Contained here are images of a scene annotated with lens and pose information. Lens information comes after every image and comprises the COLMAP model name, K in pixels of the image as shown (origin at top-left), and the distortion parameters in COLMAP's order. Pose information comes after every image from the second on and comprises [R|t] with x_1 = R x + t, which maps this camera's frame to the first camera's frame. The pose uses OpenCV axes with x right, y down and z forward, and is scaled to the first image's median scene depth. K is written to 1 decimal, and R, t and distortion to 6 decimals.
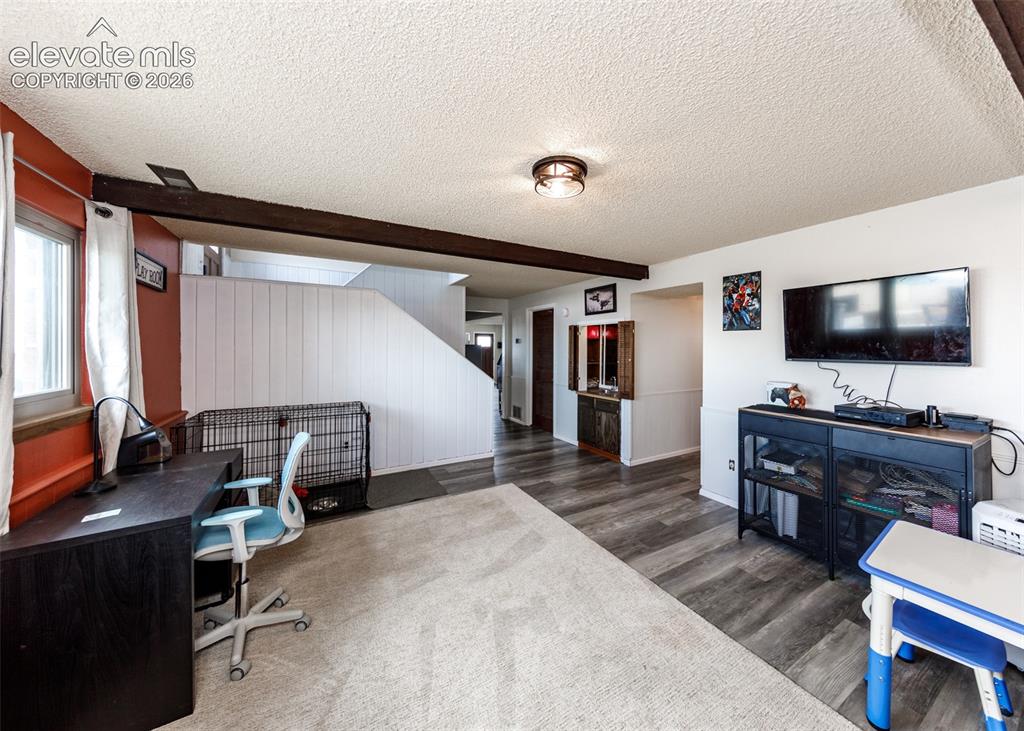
lens RADIAL K [[358.5, 0, 513.6], [0, 358.5, 345.2], [0, 0, 1]] dist [0.000675, 0.000012]
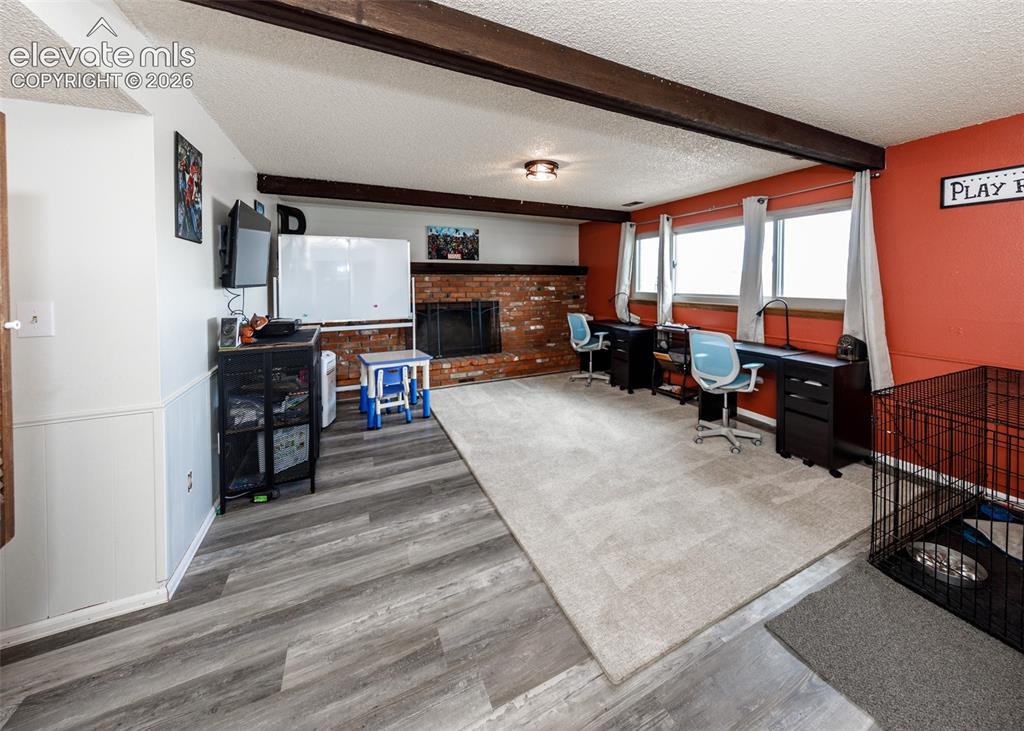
lens RADIAL K [[357.2, 0, 514.3], [0, 357.2, 286.6], [0, 0, 1]] dist [0.000511, 0.000030]
pose [[-0.997131, -0.007057, 0.075369, 0.083743], [-0.005850, 0.999851, 0.016235, 0.029495], [-0.075473, 0.015748, -0.997024, 1.675089]]
